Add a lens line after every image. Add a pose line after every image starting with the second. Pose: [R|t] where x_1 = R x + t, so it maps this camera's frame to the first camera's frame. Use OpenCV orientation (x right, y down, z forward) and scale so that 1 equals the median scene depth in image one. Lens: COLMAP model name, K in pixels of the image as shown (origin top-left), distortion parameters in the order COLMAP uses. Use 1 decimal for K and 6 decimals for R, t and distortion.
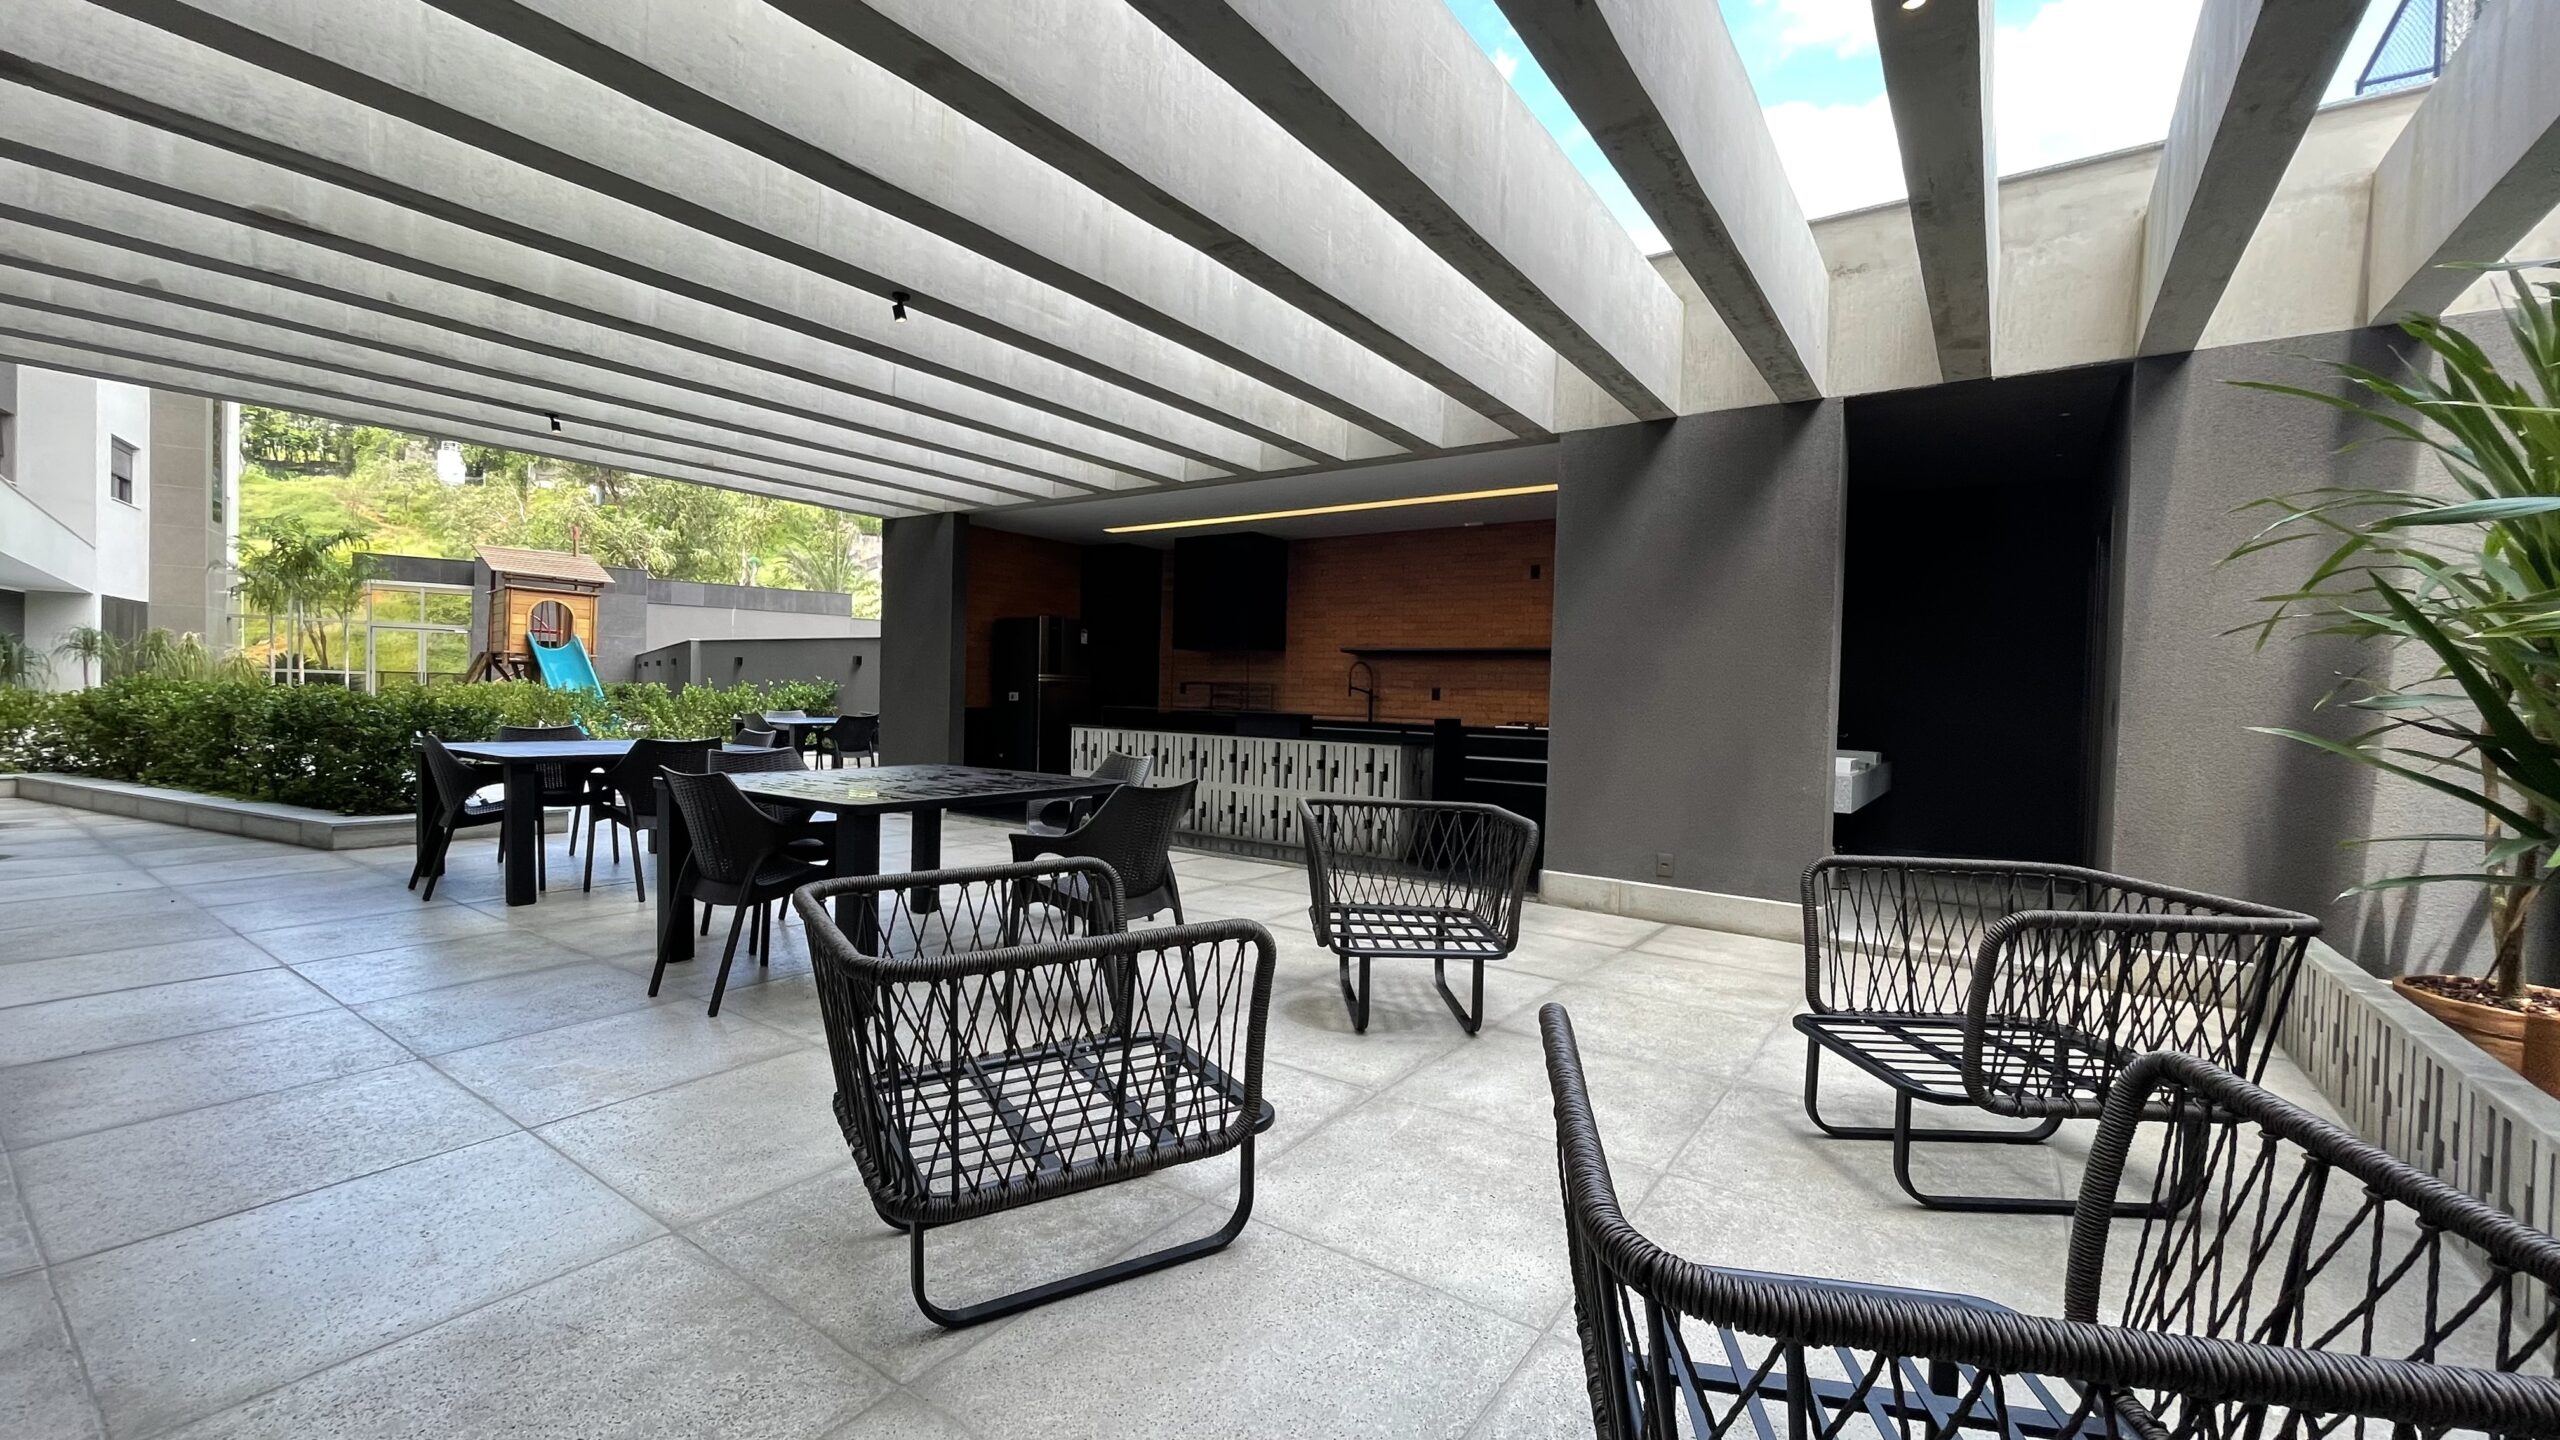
lens RADIAL K [[1035.4, 0, 1268.2], [0, 1035.4, 721.1], [0, 0, 1]] dist [-0.002292, 0.000331]
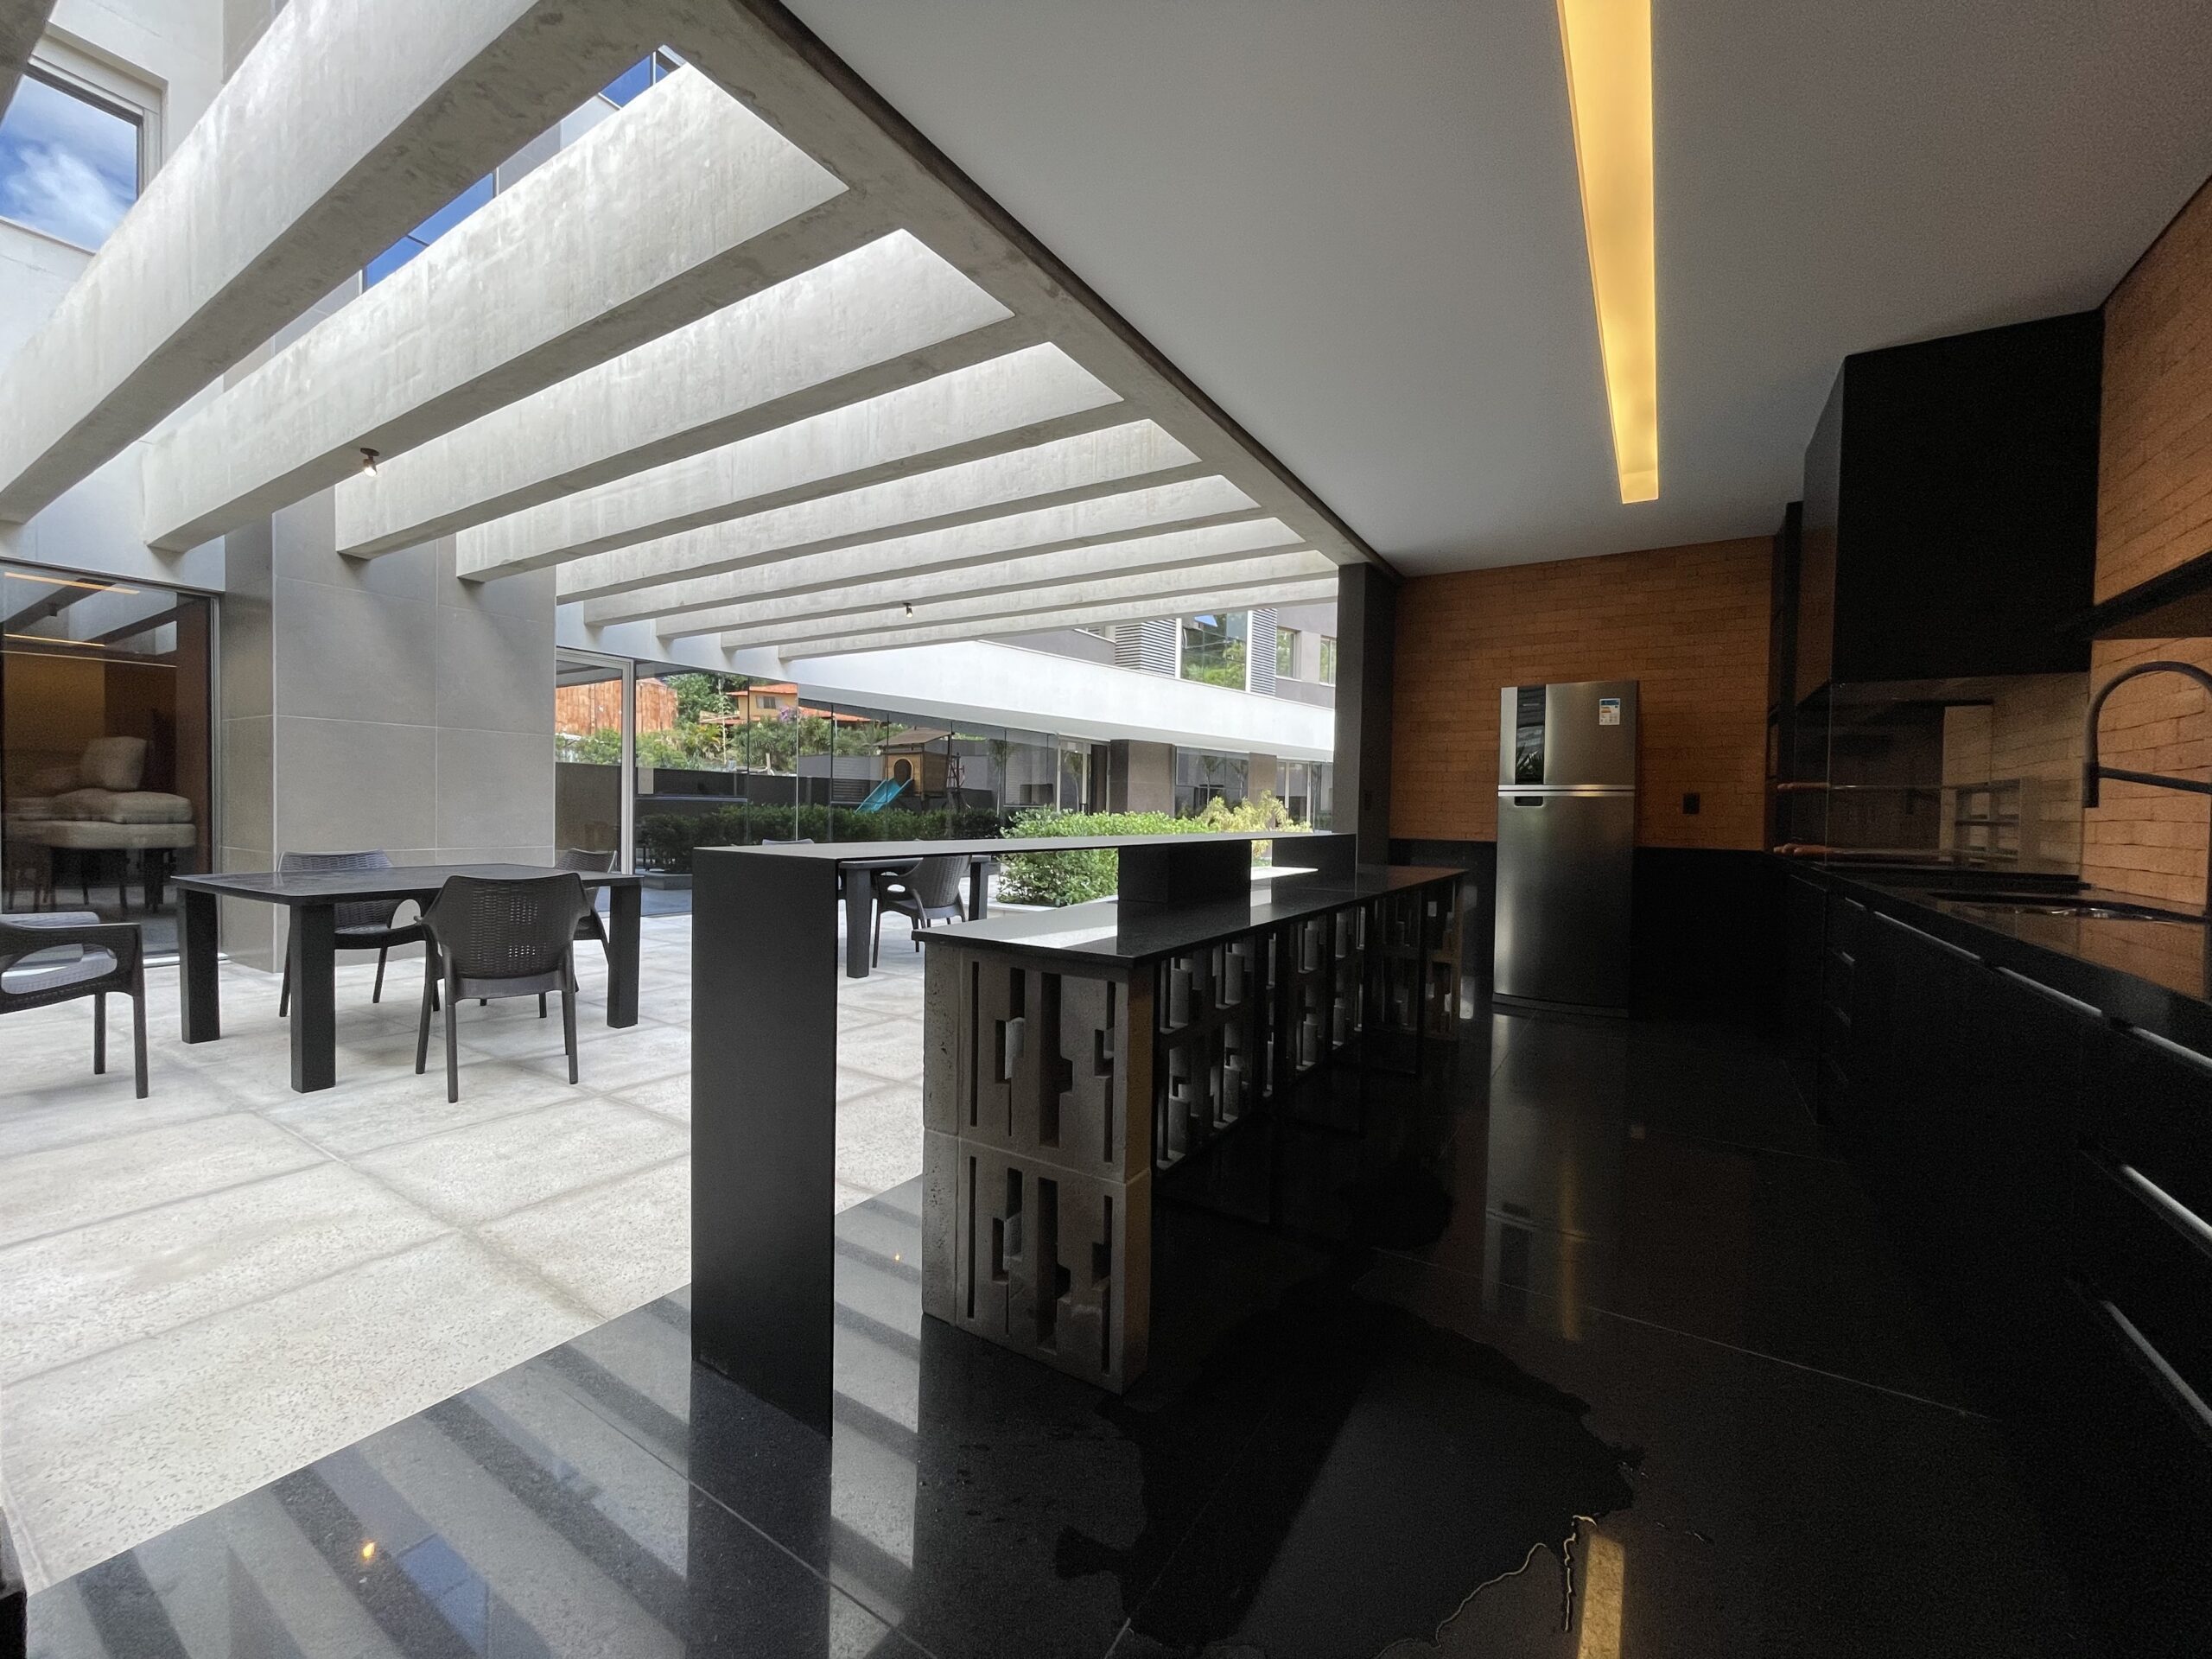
lens RADIAL K [[894.7, 0, 1091.8], [0, 894.7, 827.3], [0, 0, 1]] dist [-0.002336, 0.000387]
pose [[0.049580, -0.006566, -0.998749, 0.295633], [-0.040578, 0.999140, -0.008583, -0.007475], [0.997946, 0.040952, 0.049271, 0.771736]]
